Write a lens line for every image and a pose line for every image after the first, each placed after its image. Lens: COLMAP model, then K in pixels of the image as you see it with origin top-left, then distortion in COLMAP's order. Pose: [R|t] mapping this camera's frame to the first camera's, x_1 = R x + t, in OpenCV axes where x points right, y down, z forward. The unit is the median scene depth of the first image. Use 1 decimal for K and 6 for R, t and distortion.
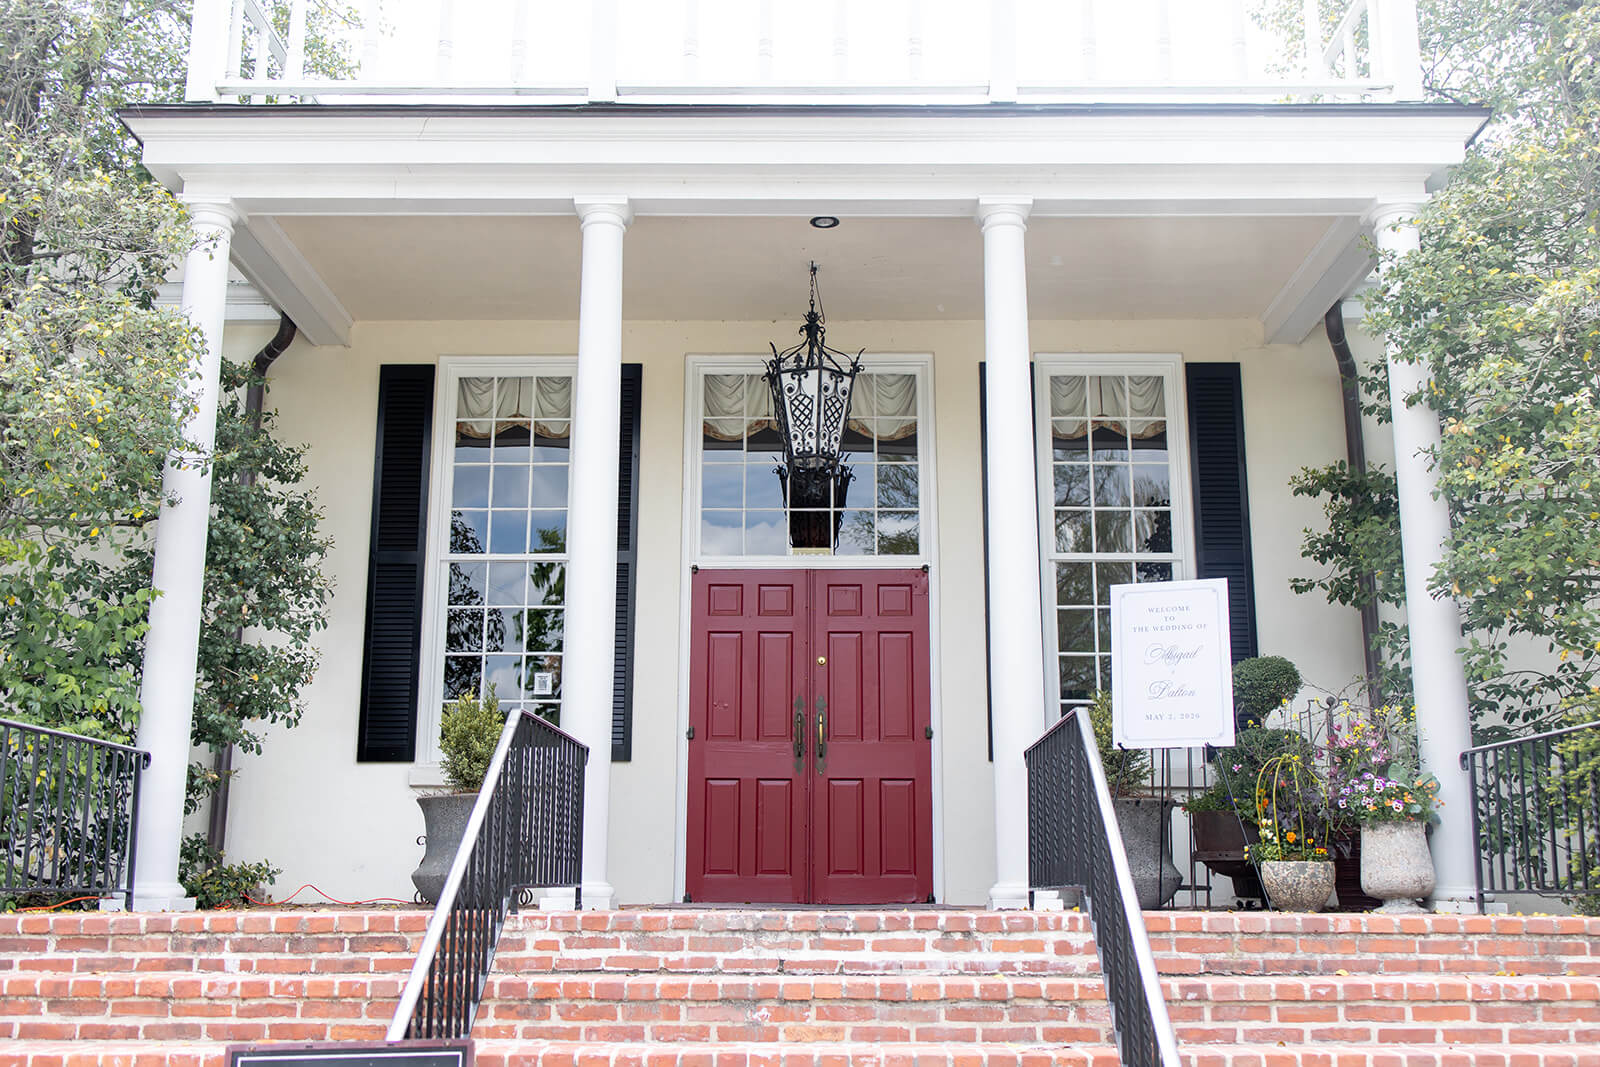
lens RADIAL K [[1646.8, 0, 800.0], [0, 1646.8, 533.5], [0, 0, 1]] dist [0.048294, -0.005293]
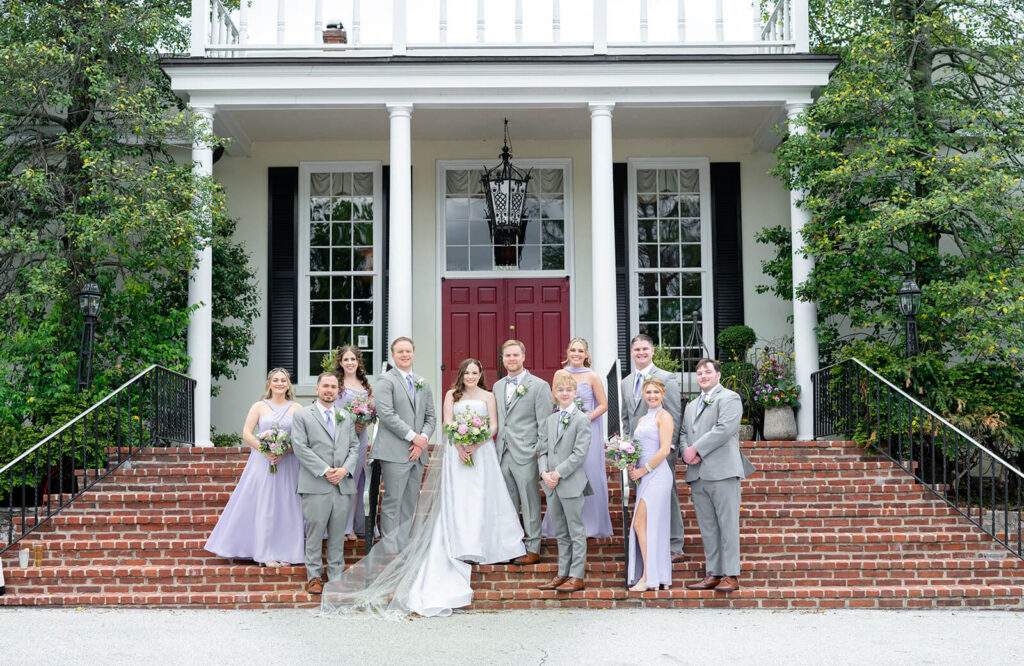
lens RADIAL K [[1399.2, 0, 488.6], [0, 1399.2, 336.1], [0, 0, 1]] dist [0.295150, -0.032357]
pose [[0.999926, -0.010833, -0.005548, -0.005458], [0.011363, 0.994221, 0.106752, -0.092411], [0.004360, -0.106807, 0.994270, -0.645126]]
